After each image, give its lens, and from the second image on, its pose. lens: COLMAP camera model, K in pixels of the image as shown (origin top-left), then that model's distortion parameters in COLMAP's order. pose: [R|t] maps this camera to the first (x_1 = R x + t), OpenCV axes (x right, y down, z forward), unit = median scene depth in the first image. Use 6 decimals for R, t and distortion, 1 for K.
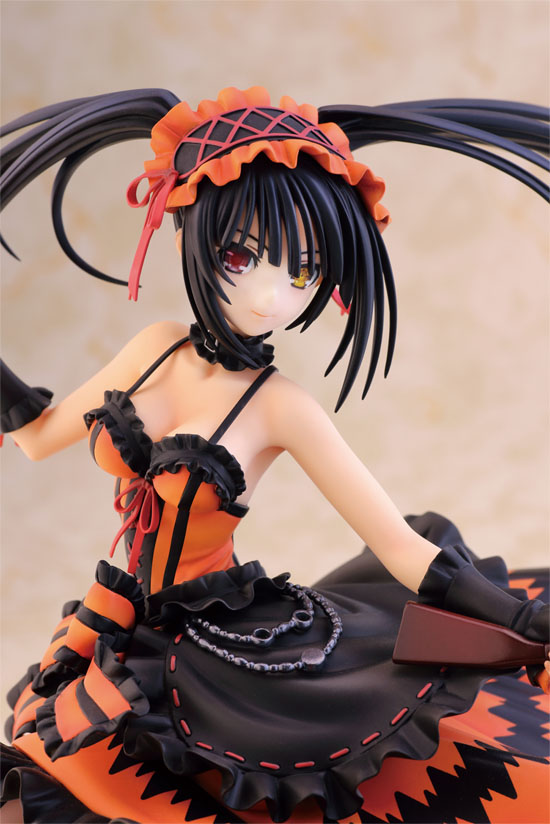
lens RADIAL K [[2552.3, 0, 275.0], [0, 2552.3, 412.0], [0, 0, 1]] dist [-0.009185, -0.038716]
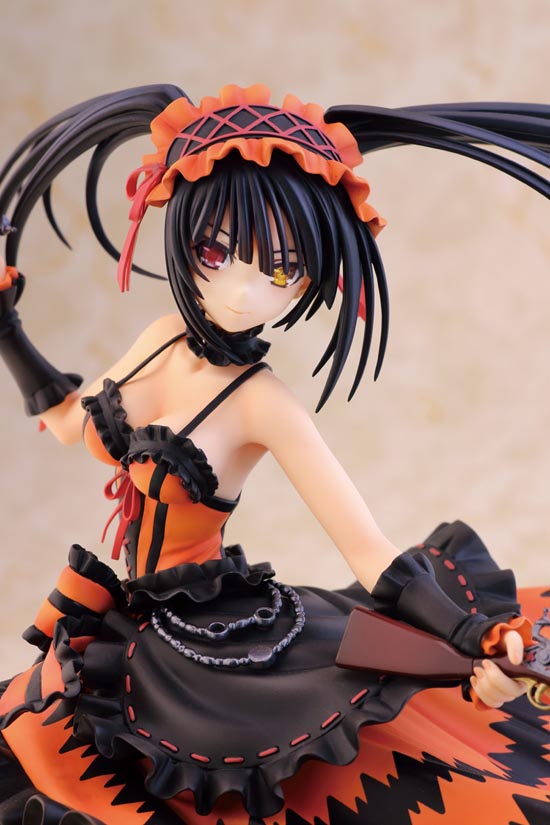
lens RADIAL K [[2555.4, 0, 275.0], [0, 2555.4, 412.5], [0, 0, 1]] dist [-0.009185, -0.038716]
pose [[0.967805, 0.054846, -0.245654, 0.258921], [-0.055075, 0.998465, 0.005944, -0.005044], [0.245603, 0.007776, 0.969339, 0.027922]]
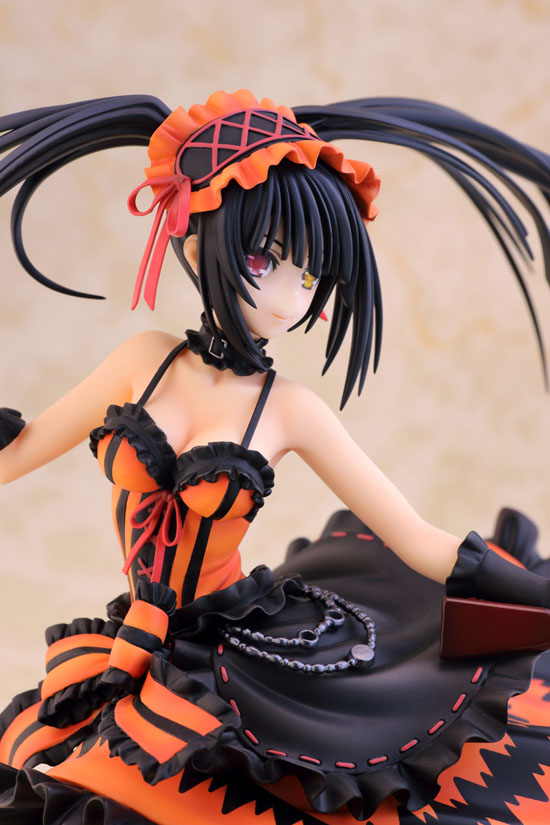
lens RADIAL K [[2555.4, 0, 275.0], [0, 2555.4, 412.5], [0, 0, 1]] dist [-0.009185, -0.038716]
pose [[0.946752, -0.070092, 0.314242, -0.323968], [0.070987, 0.997440, 0.008610, -0.009713], [-0.314041, 0.014155, 0.949304, 0.053234]]
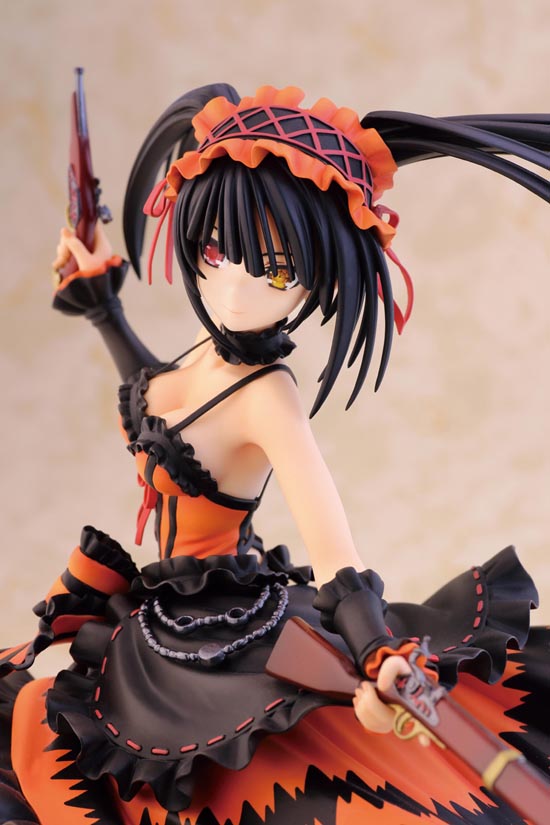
lens RADIAL K [[2555.4, 0, 275.0], [0, 2555.4, 412.5], [0, 0, 1]] dist [-0.009185, -0.038716]
pose [[0.789607, 0.133246, -0.598971, 0.619980], [-0.133927, 0.990028, 0.043687, -0.044603], [0.598819, 0.045723, 0.799578, 0.202436]]
